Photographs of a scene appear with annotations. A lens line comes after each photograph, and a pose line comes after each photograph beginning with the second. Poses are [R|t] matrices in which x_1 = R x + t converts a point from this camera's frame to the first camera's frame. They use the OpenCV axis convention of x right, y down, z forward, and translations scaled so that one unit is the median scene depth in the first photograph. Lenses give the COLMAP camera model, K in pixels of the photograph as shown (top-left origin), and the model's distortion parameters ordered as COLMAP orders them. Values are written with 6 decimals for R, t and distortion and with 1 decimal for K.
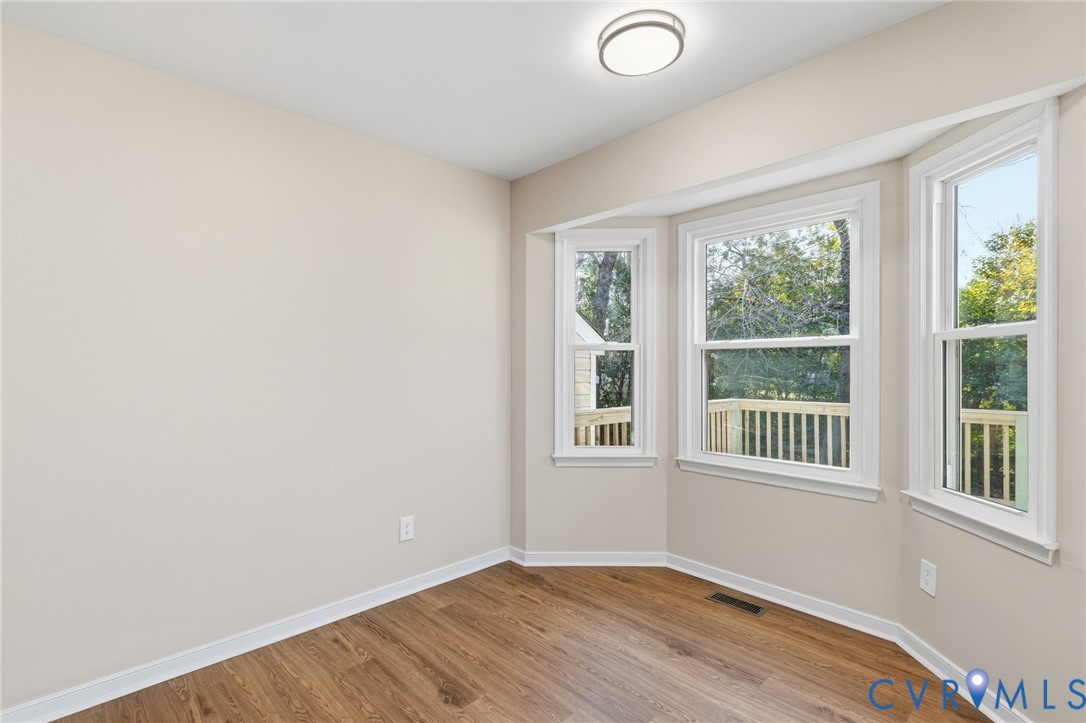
lens RADIAL K [[508.4, 0, 539.2], [0, 508.4, 369.4], [0, 0, 1]] dist [0.003489, 0.000732]
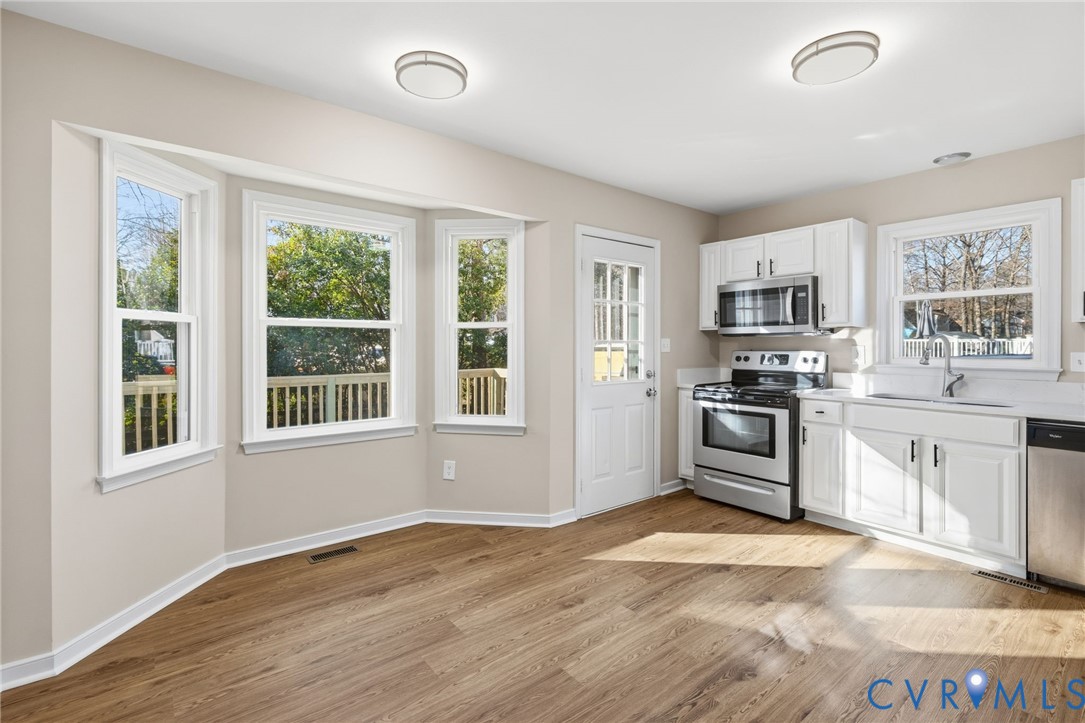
lens RADIAL K [[494.0, 0, 531.2], [0, 494.0, 346.1], [0, 0, 1]] dist [-0.002596, -0.000766]
pose [[0.098449, 0.000660, 0.995142, -0.659826], [0.005548, 0.999984, -0.001212, 0.004399], [-0.995127, 0.005641, 0.098444, 0.460431]]
